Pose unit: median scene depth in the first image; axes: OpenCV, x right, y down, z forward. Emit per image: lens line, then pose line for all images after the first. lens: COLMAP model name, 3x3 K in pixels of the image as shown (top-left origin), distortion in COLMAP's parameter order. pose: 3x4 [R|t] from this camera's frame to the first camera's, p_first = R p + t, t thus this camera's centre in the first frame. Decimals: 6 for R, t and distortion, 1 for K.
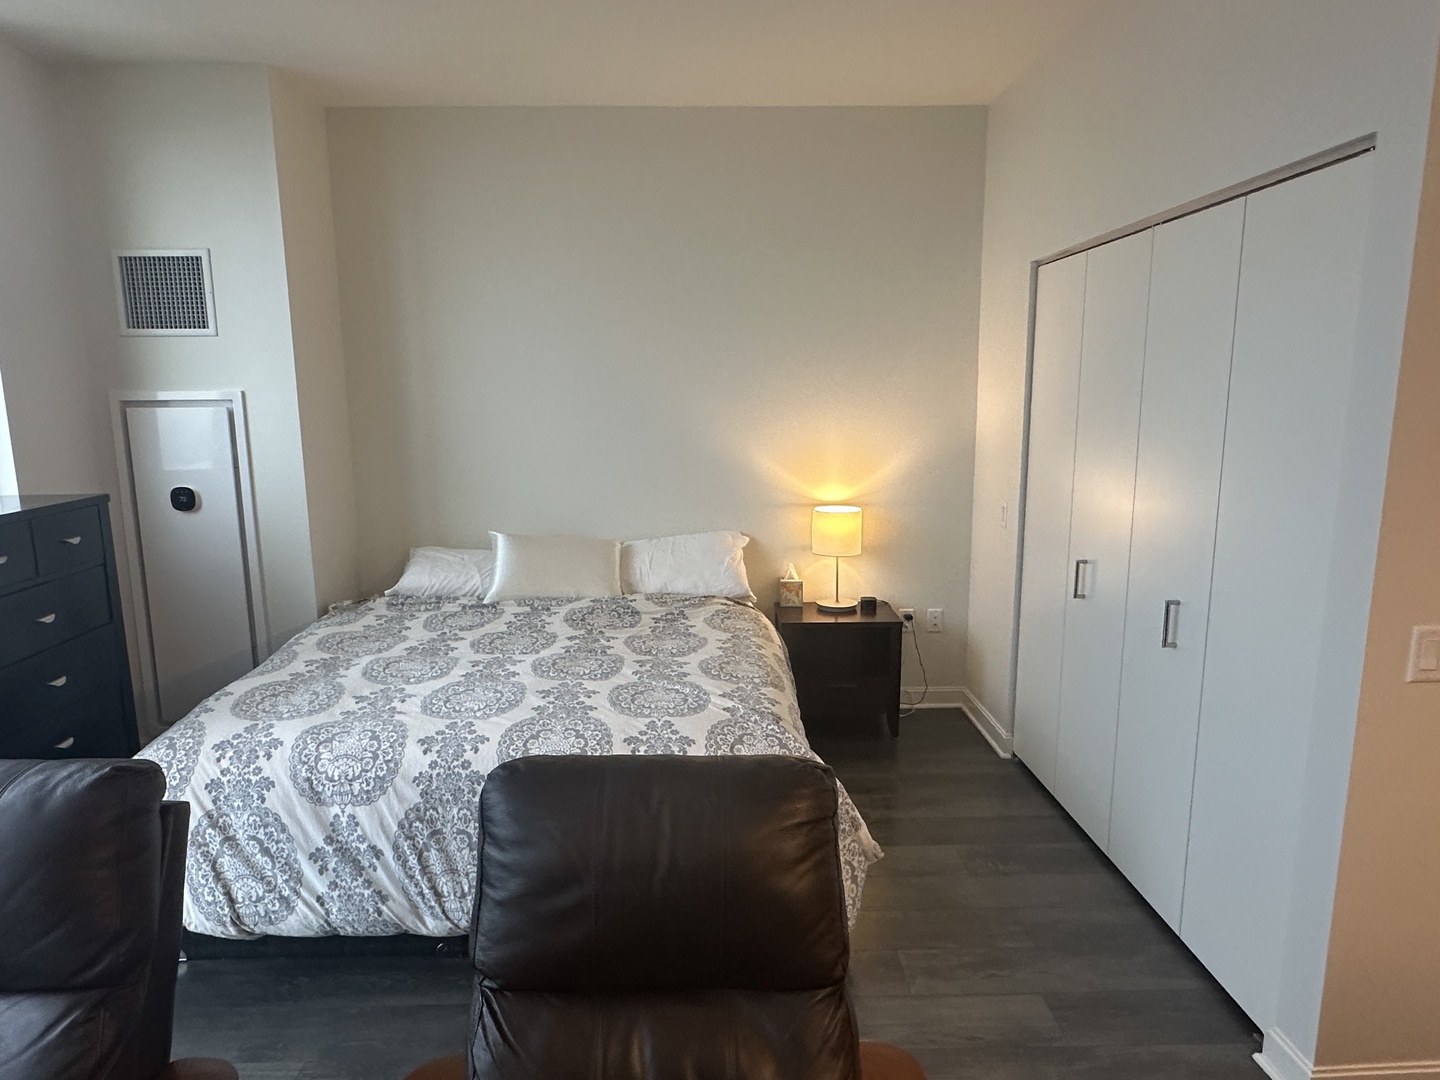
lens RADIAL K [[907.9, 0, 723.6], [0, 907.9, 543.3], [0, 0, 1]] dist [-0.014837, 0.010987]
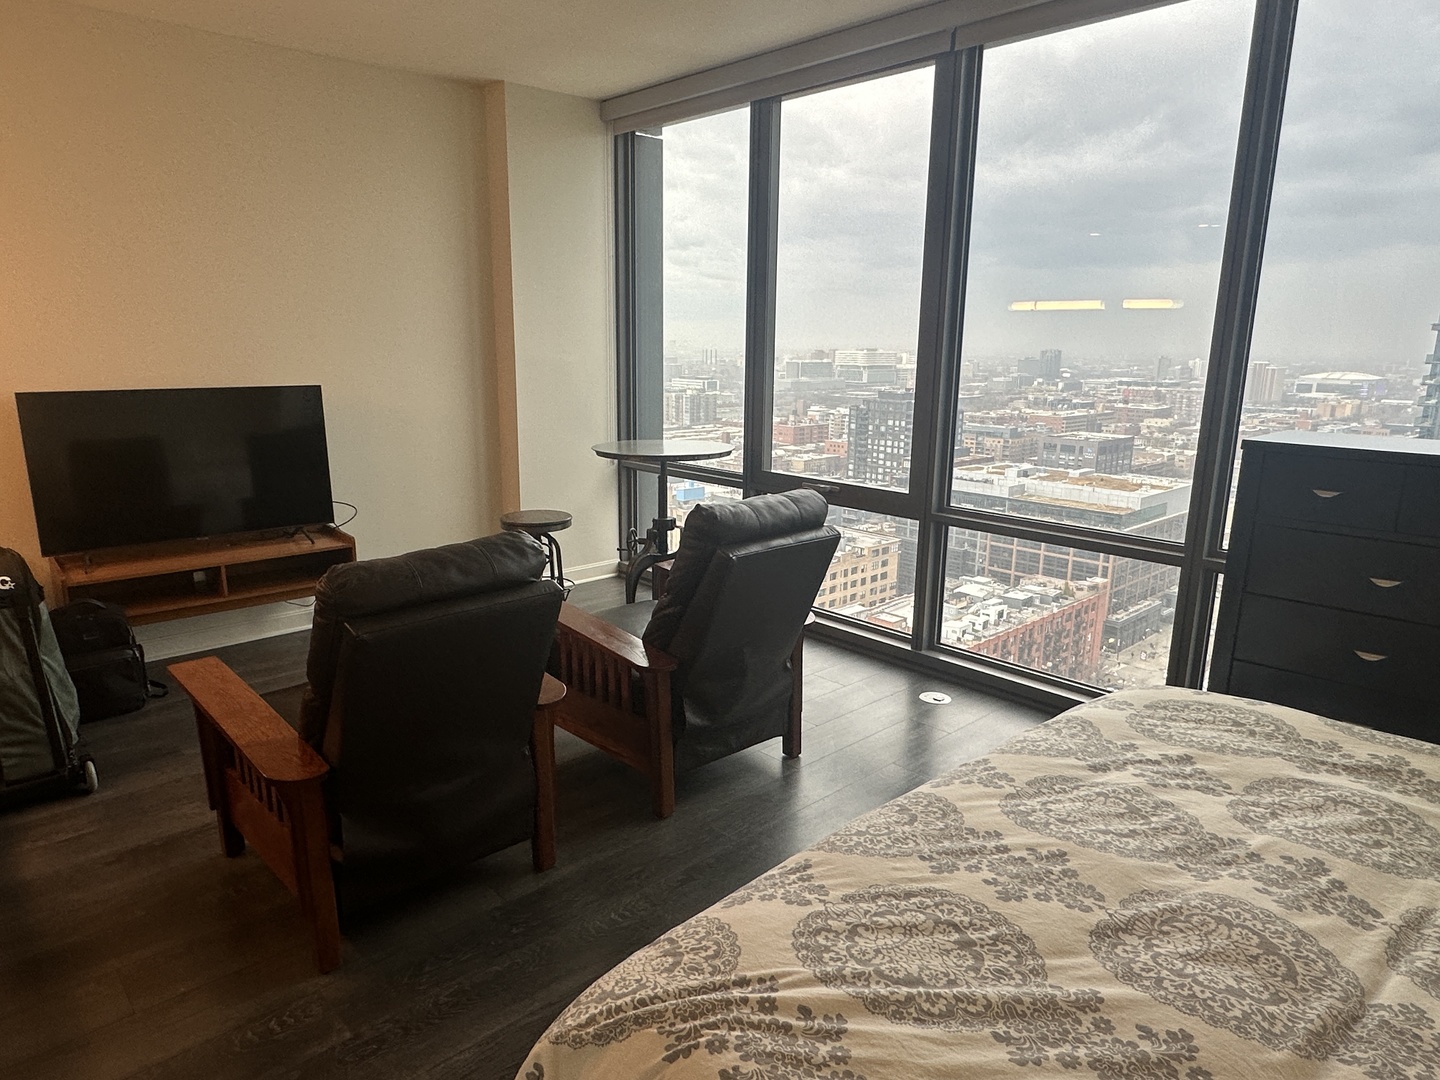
lens RADIAL K [[907.9, 0, 720.0], [0, 907.9, 544.2], [0, 0, 1]] dist [-0.014837, 0.010987]
pose [[-0.755441, 0.141656, -0.639720, 0.281410], [-0.117564, 0.931200, 0.345030, -0.178294], [0.644583, 0.335858, -0.686813, 1.204578]]
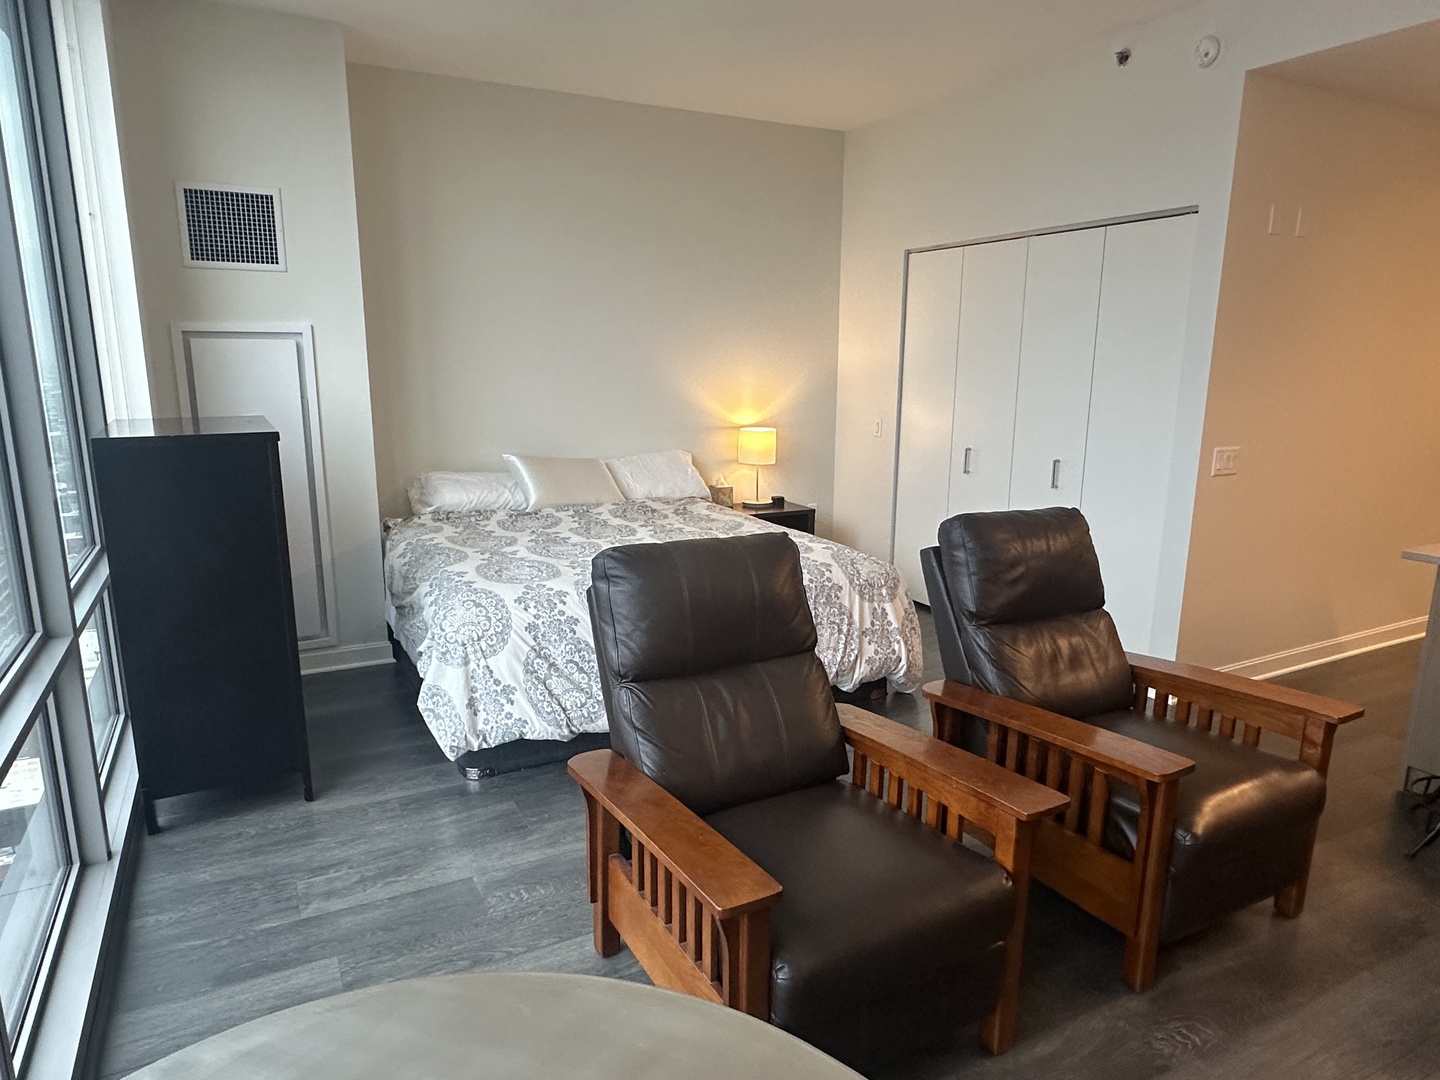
lens RADIAL K [[907.9, 0, 718.2], [0, 907.9, 545.4], [0, 0, 1]] dist [-0.014837, 0.010987]
pose [[0.896214, -0.078380, 0.436643, -0.753429], [0.062480, 0.996759, 0.050682, 0.087940], [-0.439200, -0.018140, 0.898206, -0.234939]]
